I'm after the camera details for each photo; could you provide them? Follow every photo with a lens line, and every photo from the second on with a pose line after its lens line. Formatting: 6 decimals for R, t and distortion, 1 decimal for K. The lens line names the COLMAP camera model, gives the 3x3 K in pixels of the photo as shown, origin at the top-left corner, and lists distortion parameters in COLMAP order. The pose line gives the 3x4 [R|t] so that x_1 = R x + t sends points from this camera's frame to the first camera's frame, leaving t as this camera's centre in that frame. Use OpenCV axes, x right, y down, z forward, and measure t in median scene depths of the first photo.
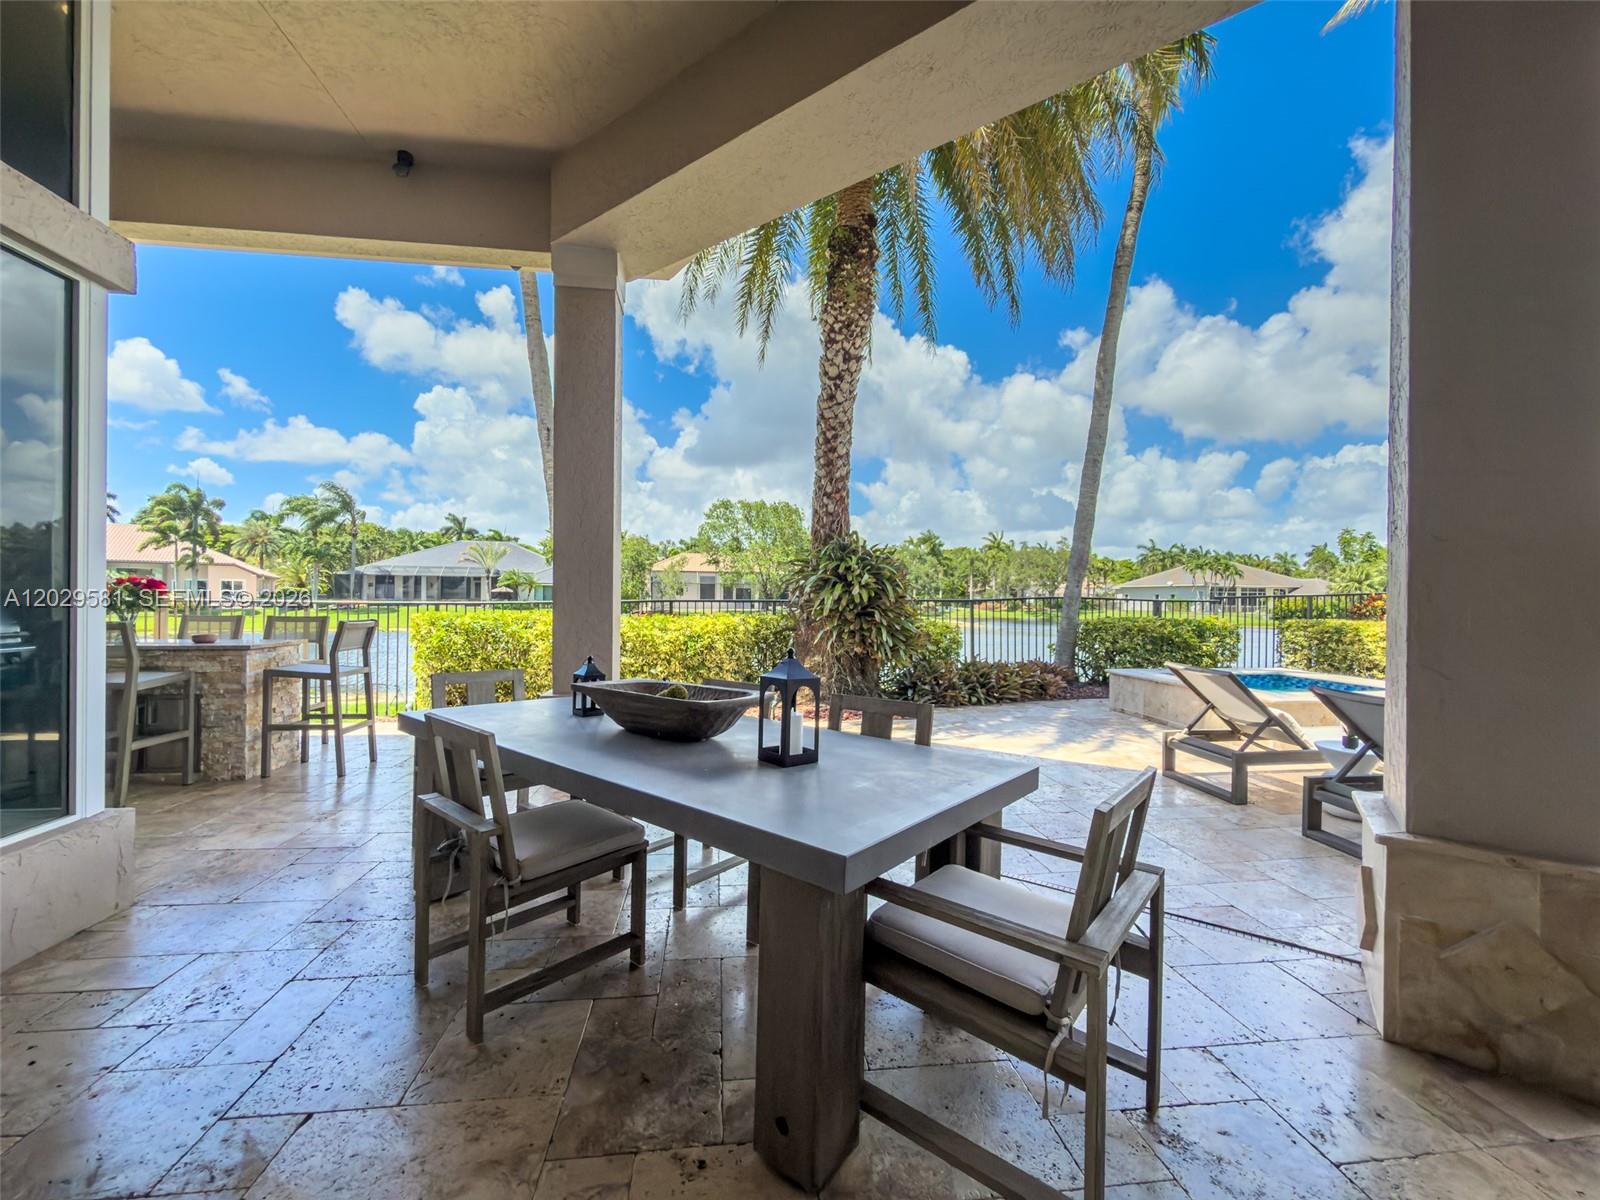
lens RADIAL K [[639.6, 0, 799.4], [0, 639.6, 604.4], [0, 0, 1]] dist [-0.002507, 0.000176]
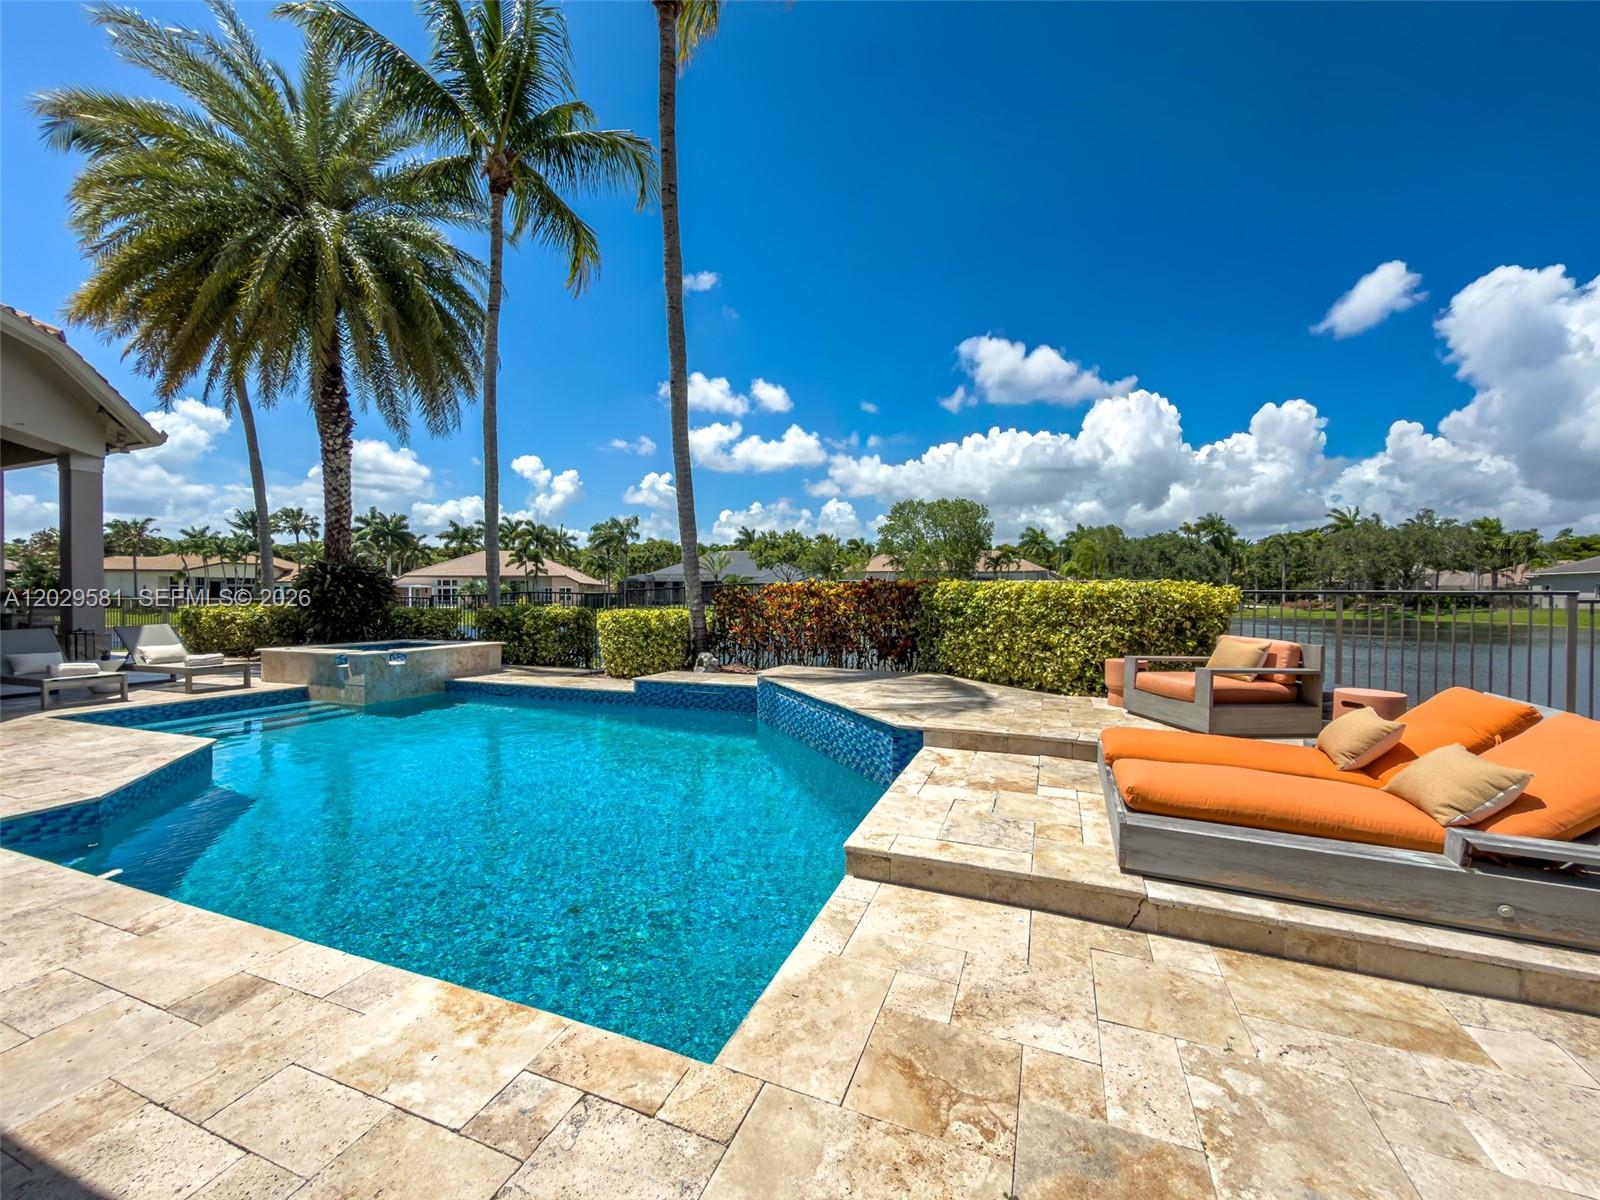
lens RADIAL K [[639.6, 0, 799.4], [0, 639.6, 604.4], [0, 0, 1]] dist [-0.002507, 0.000176]
pose [[0.875678, -0.004011, -0.482878, 0.225663], [0.004149, 0.999991, -0.000782, 0.002676], [0.482877, -0.001319, 0.875687, 0.014146]]
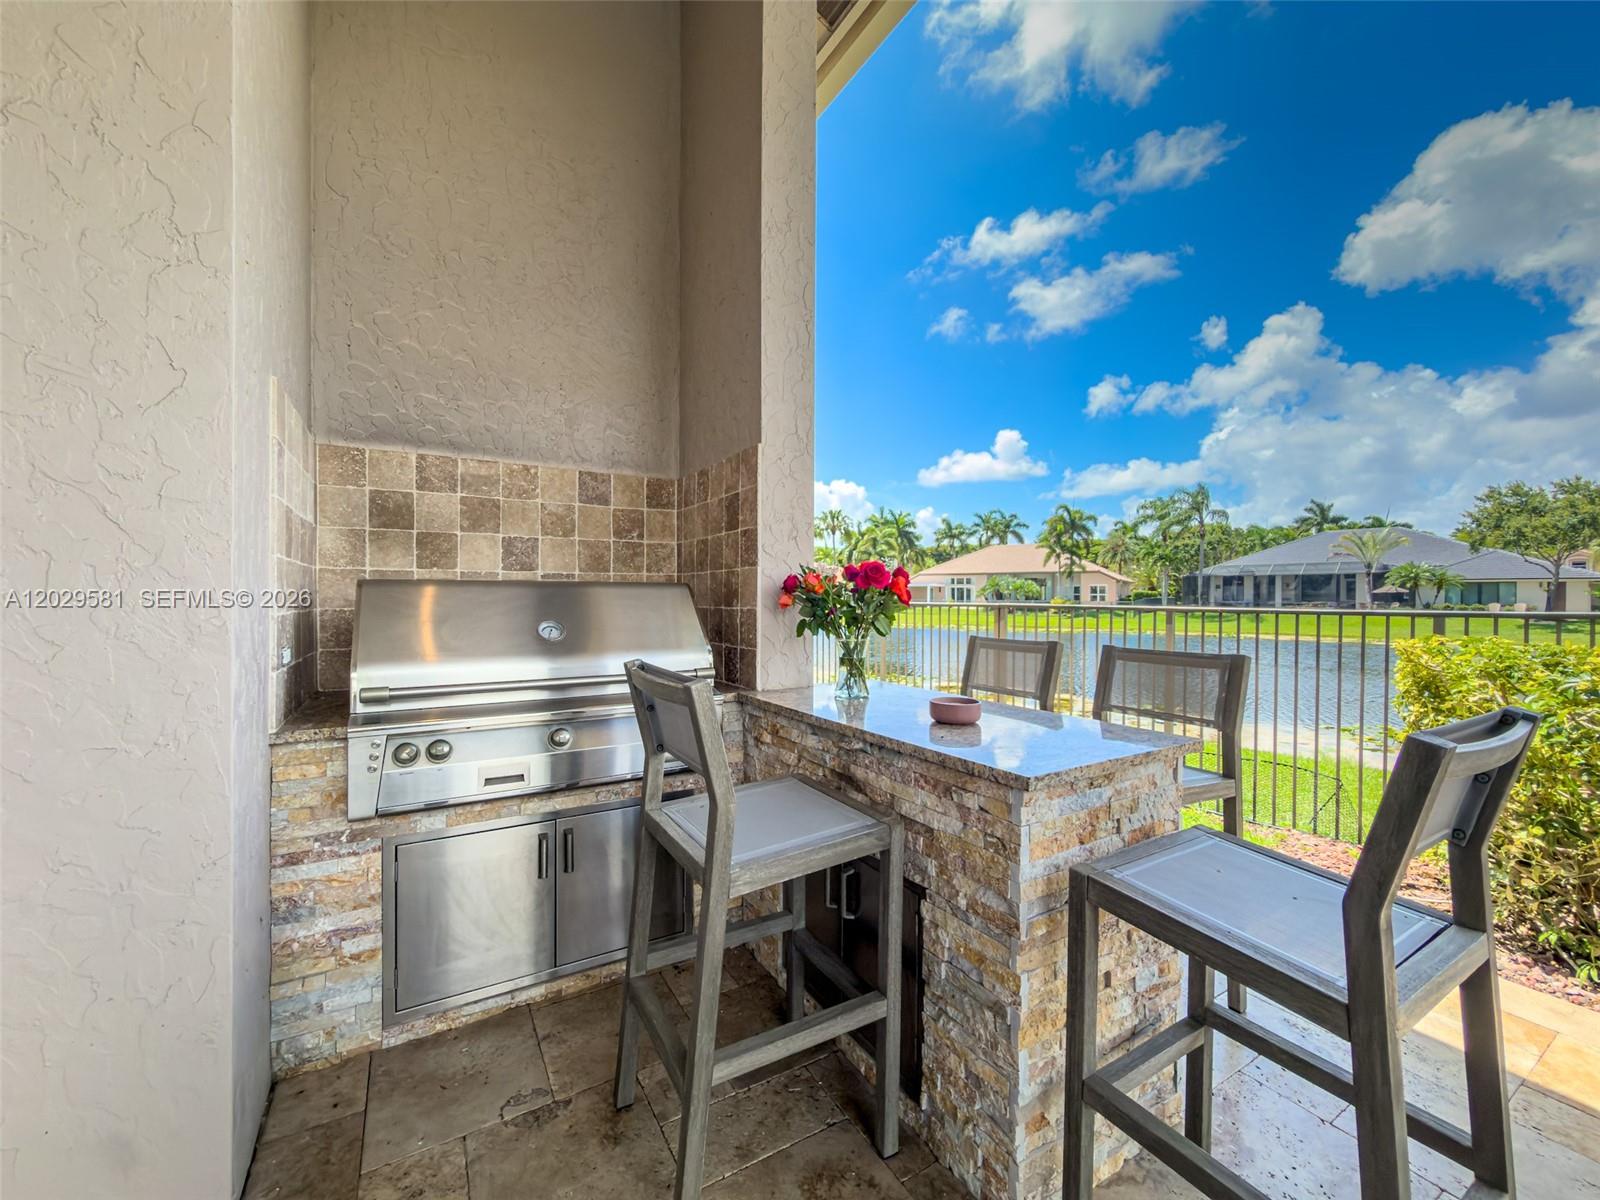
lens RADIAL K [[641.5, 0, 800.0], [0, 641.5, 600.0], [0, 0, 1]] dist [0.006386, 0.000205]
pose [[0.396235, -0.002413, -0.918146, -0.039316], [-0.007316, 0.999957, -0.005785, -0.000728], [0.918120, 0.009009, 0.396200, 0.048800]]
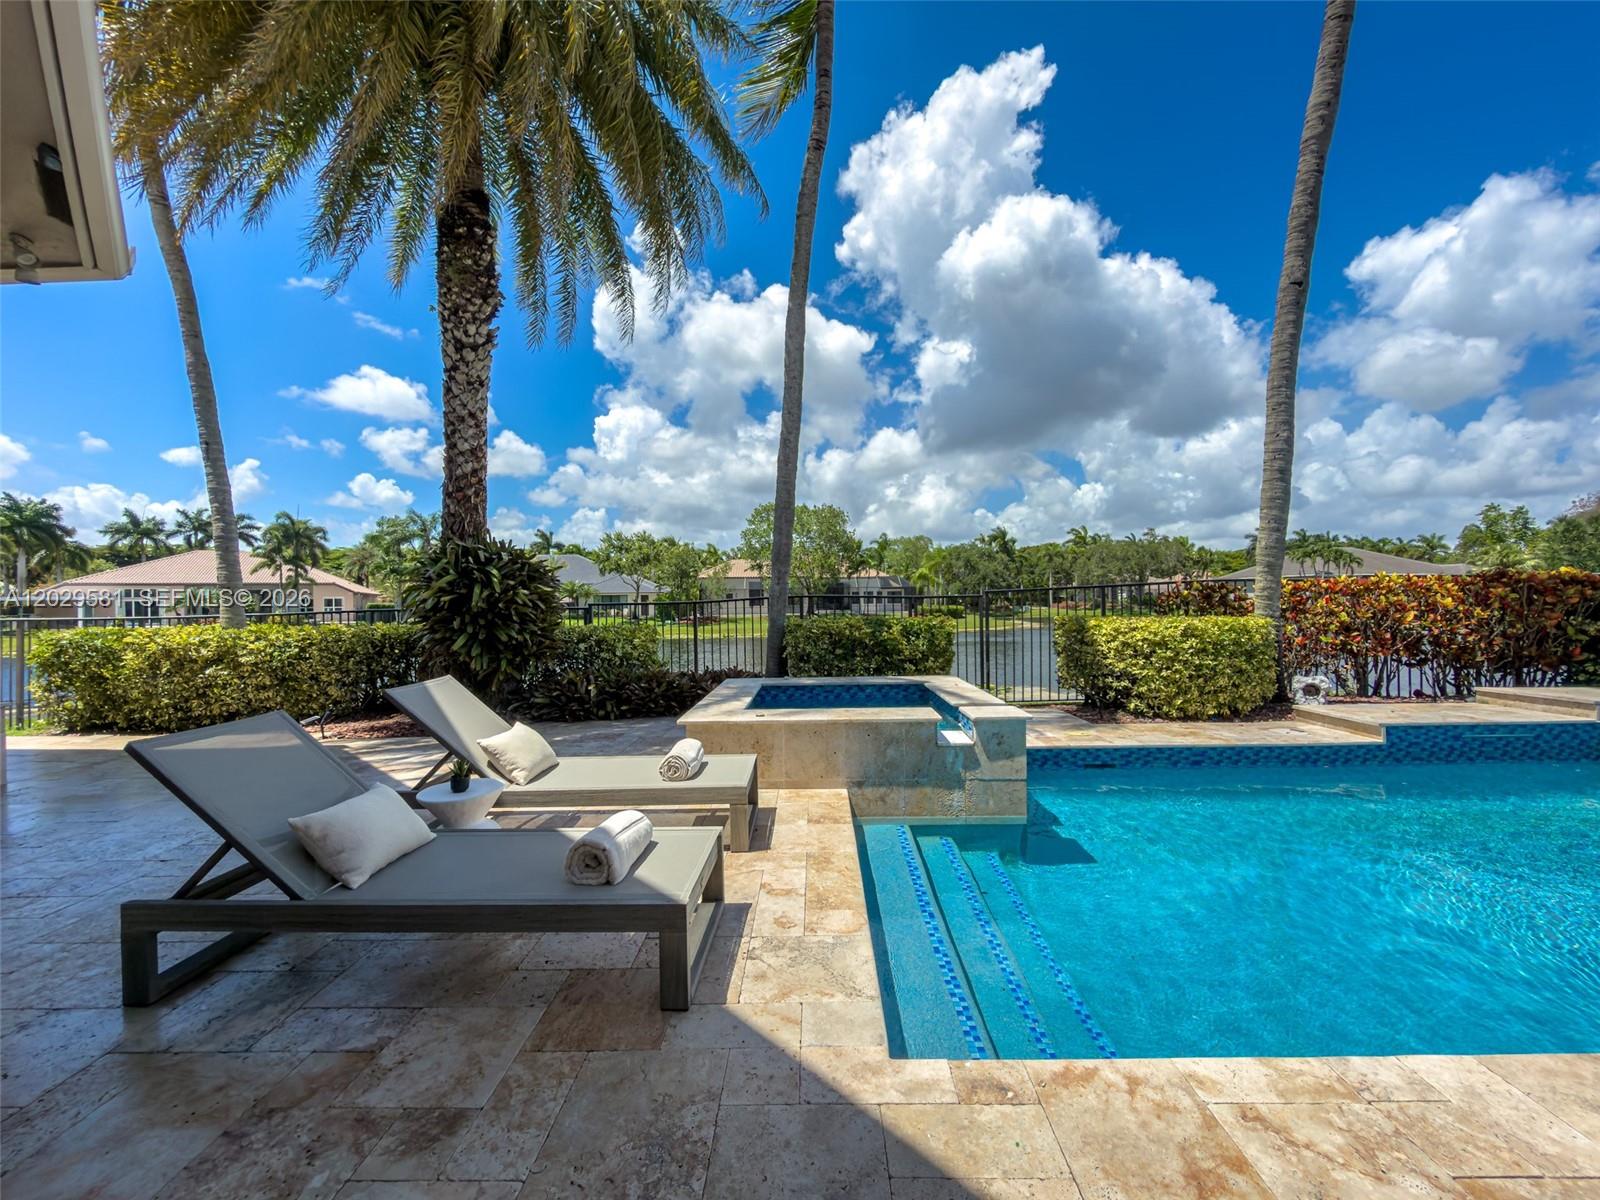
lens RADIAL K [[639.6, 0, 799.4], [0, 639.6, 604.4], [0, 0, 1]] dist [-0.002507, 0.000176]
pose [[0.988282, -0.024099, -0.150727, 0.079091], [0.023211, 0.999701, -0.007648, 0.001032], [0.150867, 0.004060, 0.988546, 0.017451]]
